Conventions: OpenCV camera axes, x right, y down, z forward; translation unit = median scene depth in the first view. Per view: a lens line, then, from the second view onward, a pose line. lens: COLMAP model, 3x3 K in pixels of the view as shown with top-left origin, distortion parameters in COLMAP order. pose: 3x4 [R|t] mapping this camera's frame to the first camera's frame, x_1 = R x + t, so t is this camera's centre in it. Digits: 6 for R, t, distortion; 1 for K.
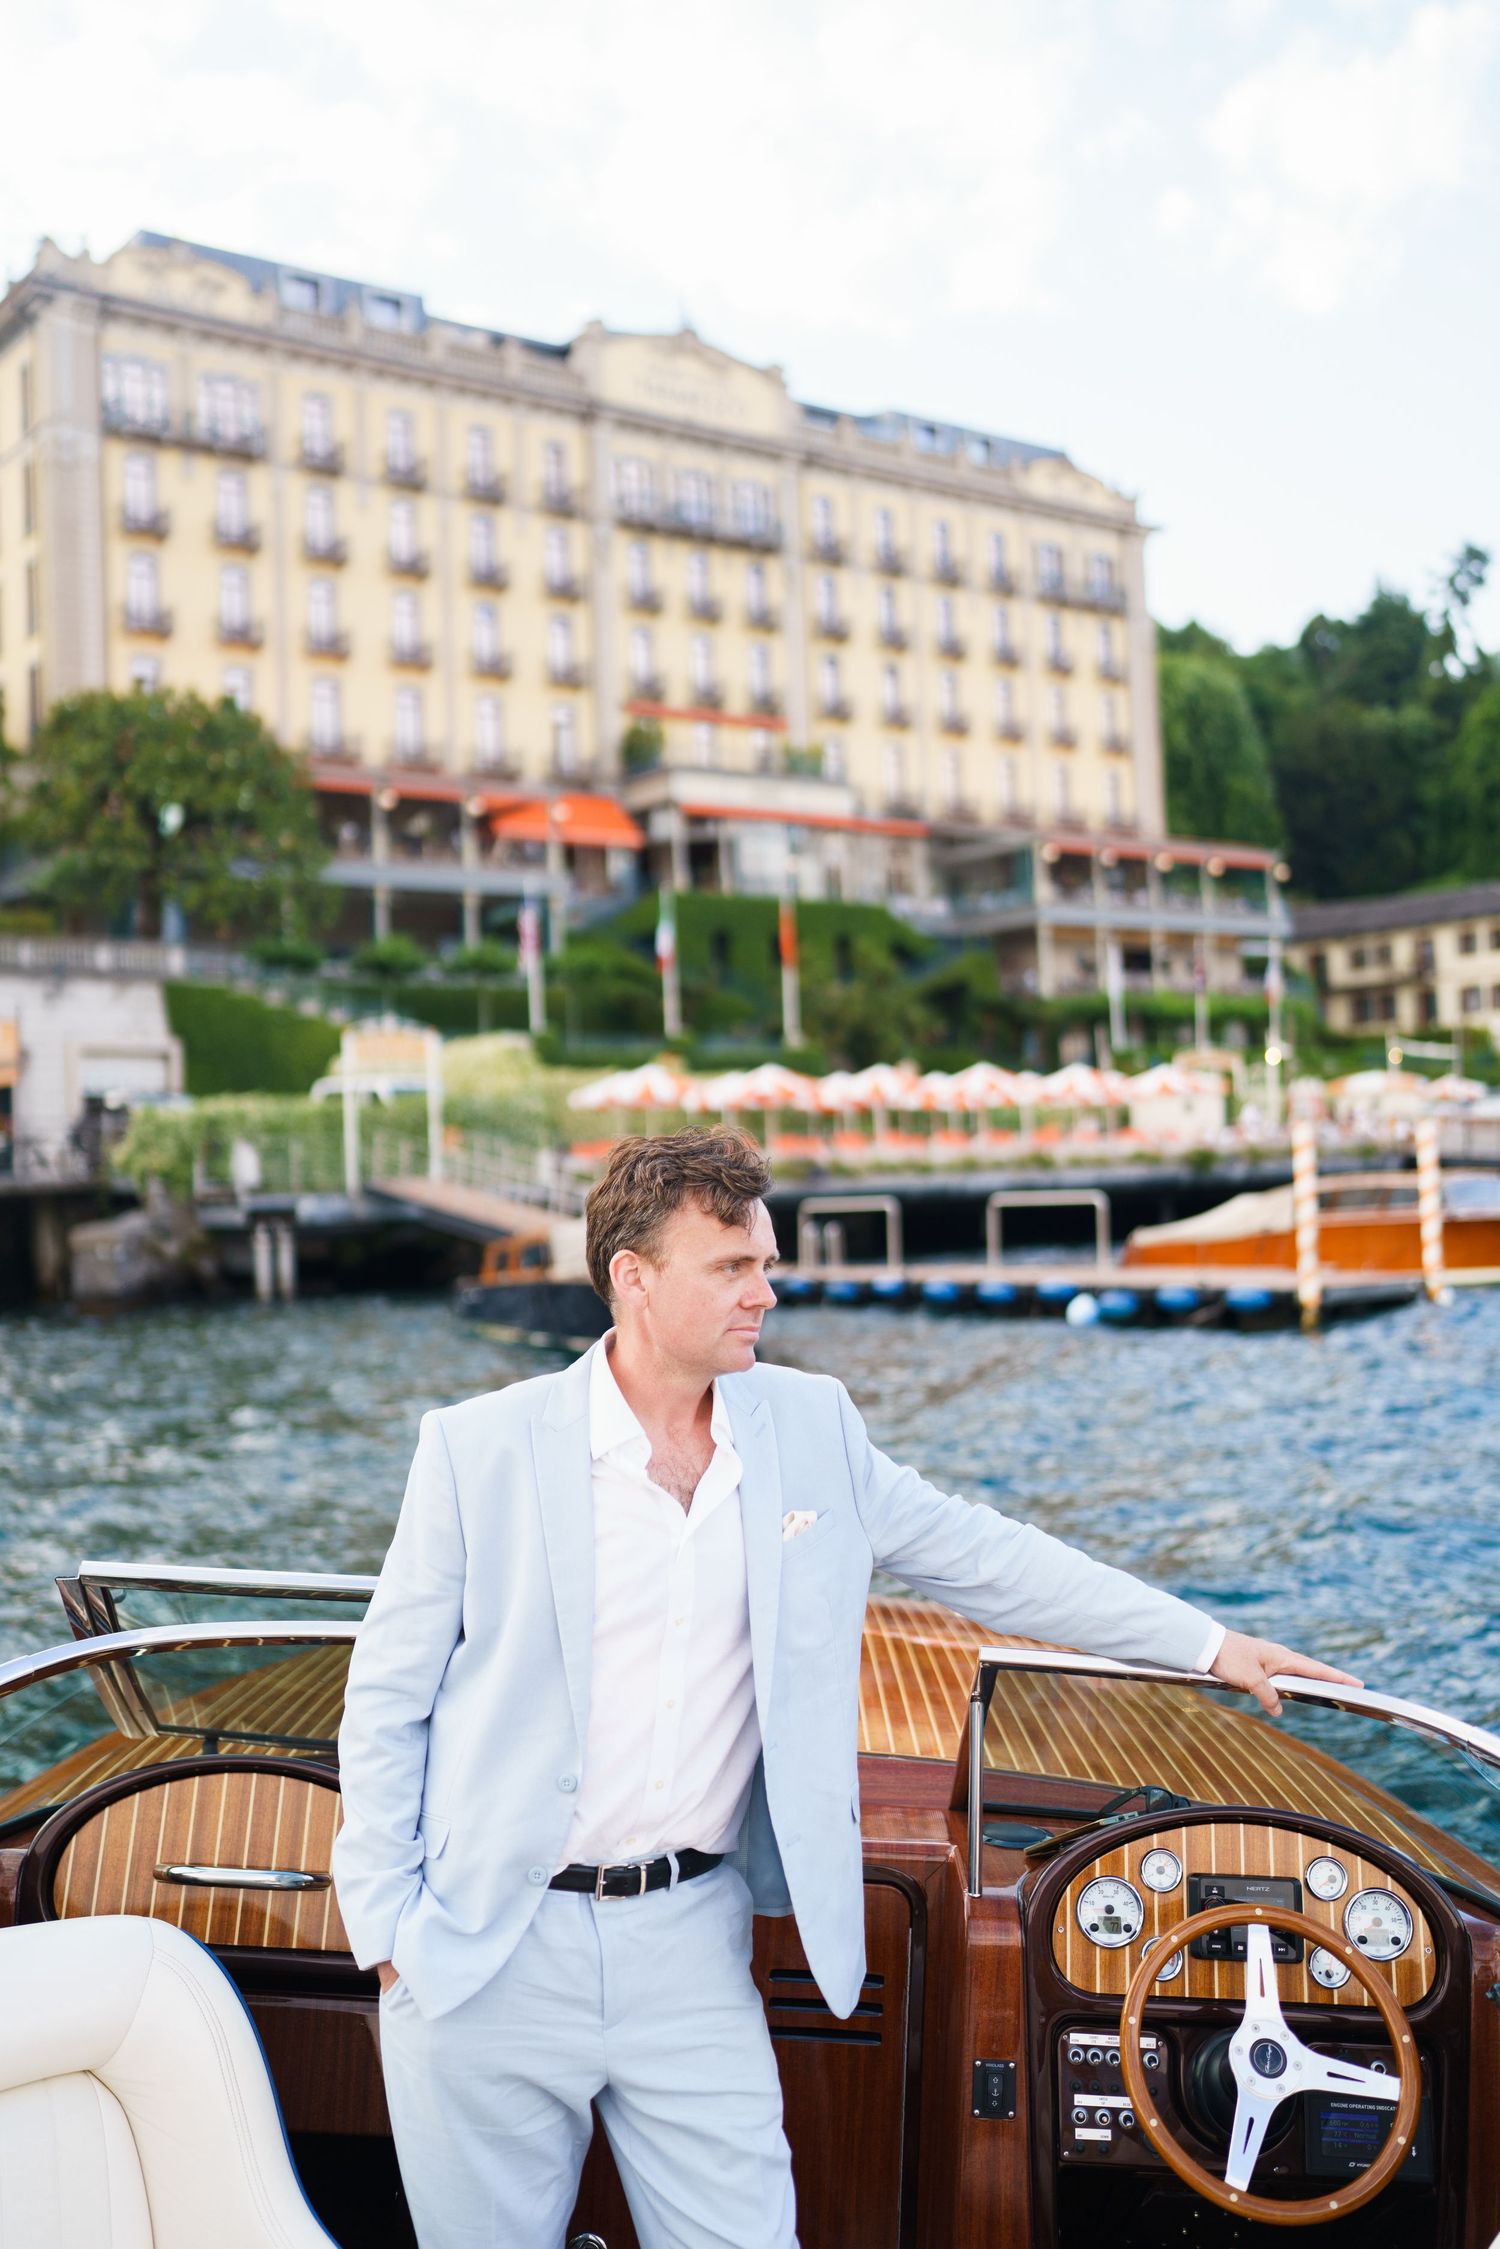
lens RADIAL K [[2279.2, 0, 751.8], [0, 2279.2, 1082.6], [0, 0, 1]] dist [-0.015651, 0.041548]
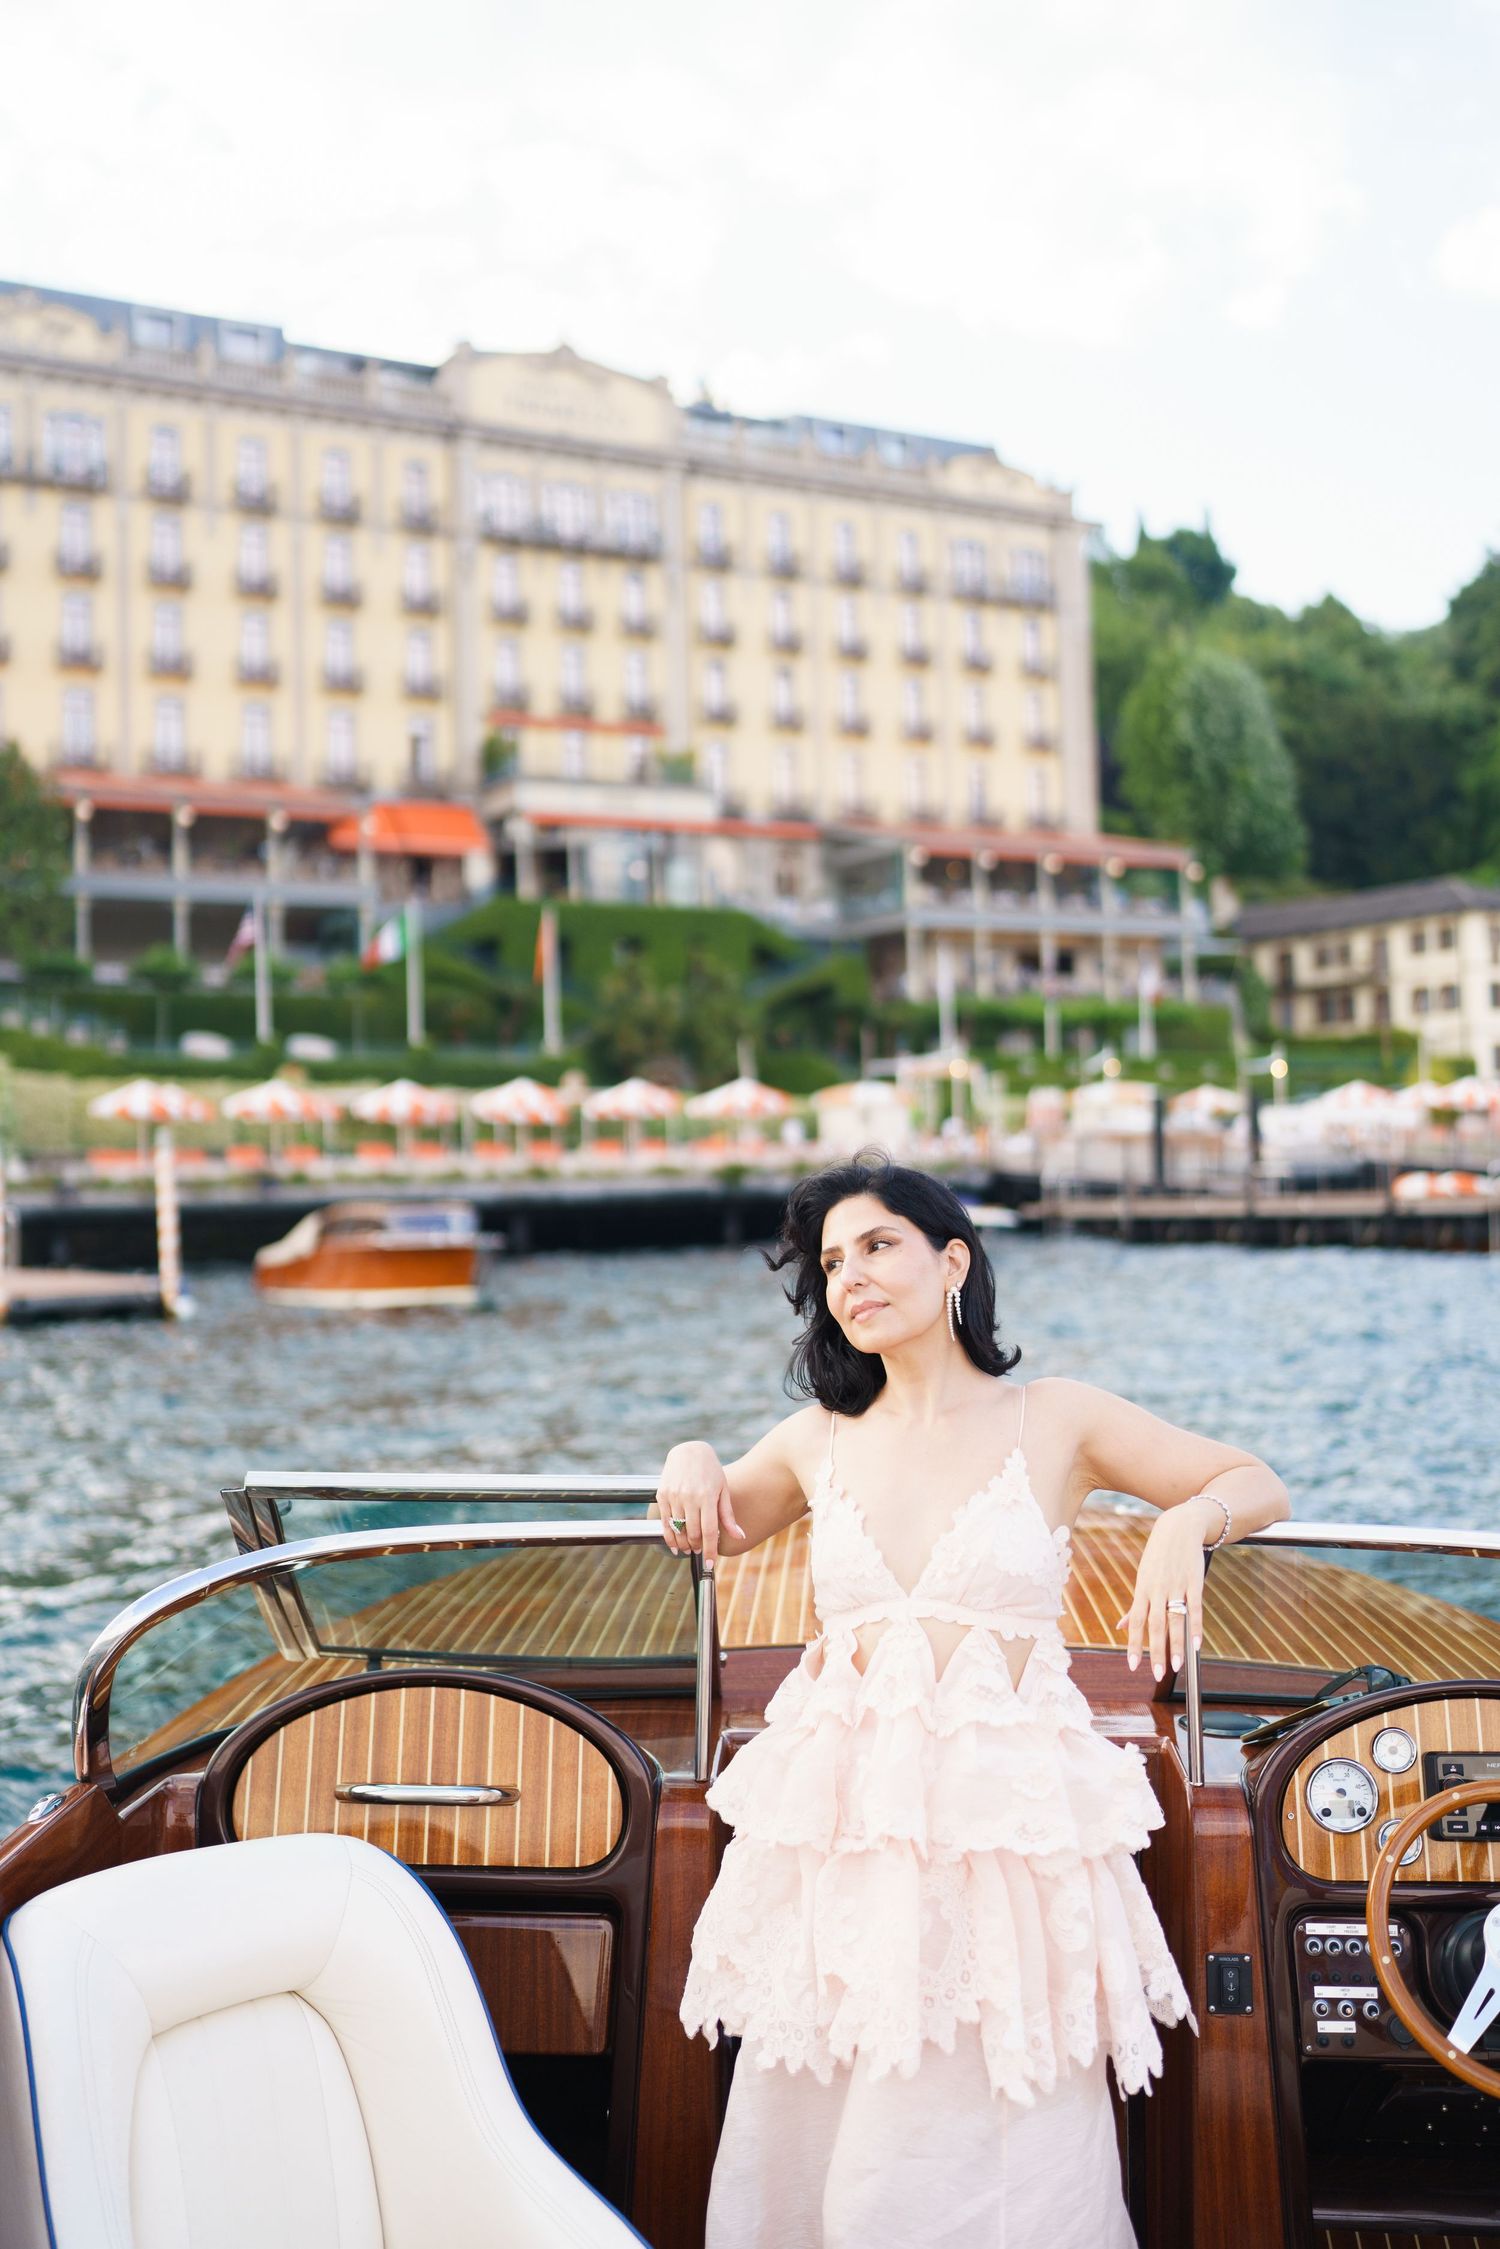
lens RADIAL K [[2365.4, 0, 745.9], [0, 2365.4, 1066.2], [0, 0, 1]] dist [-0.004957, 0.022313]
pose [[0.991277, 0.005825, -0.131669, 0.201148], [-0.005844, 0.999983, 0.000246, -0.008909], [0.131668, 0.000525, 0.991294, -0.040807]]
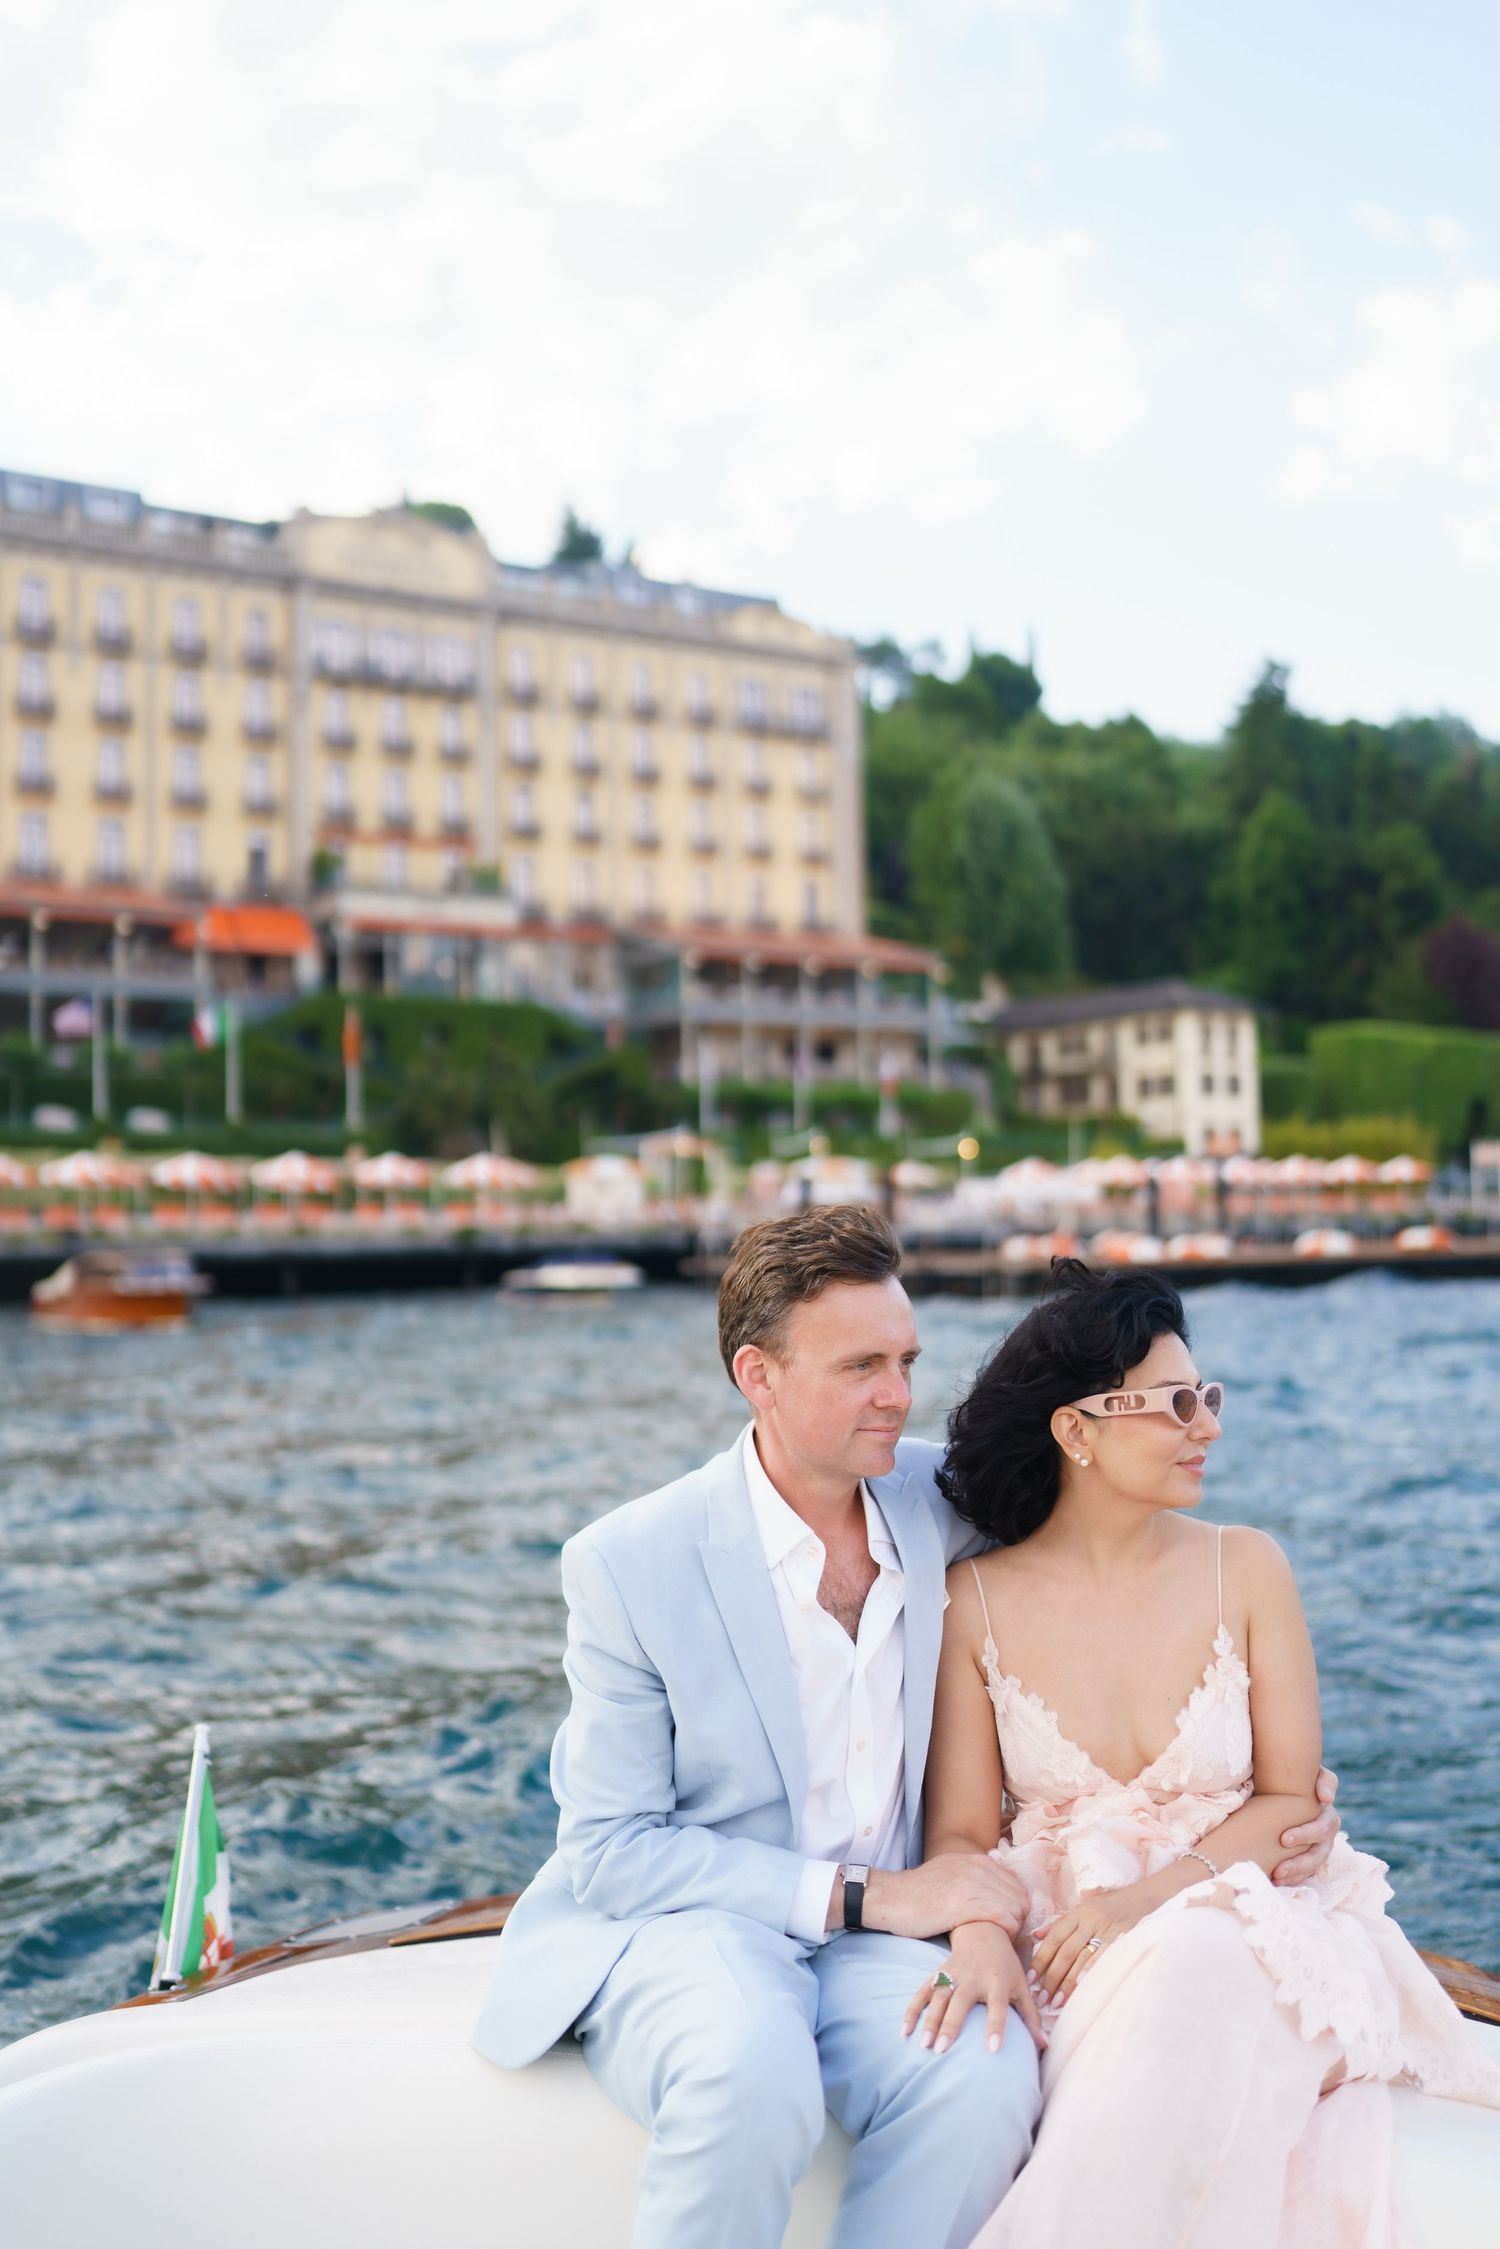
lens RADIAL K [[2263.3, 0, 739.1], [0, 2263.3, 1093.4], [0, 0, 1]] dist [-0.026901, 0.114254]
pose [[0.995705, 0.015898, -0.091204, 0.269870], [-0.017400, 0.999725, -0.015706, -0.015716], [0.090929, 0.017226, 0.995708, -0.140547]]
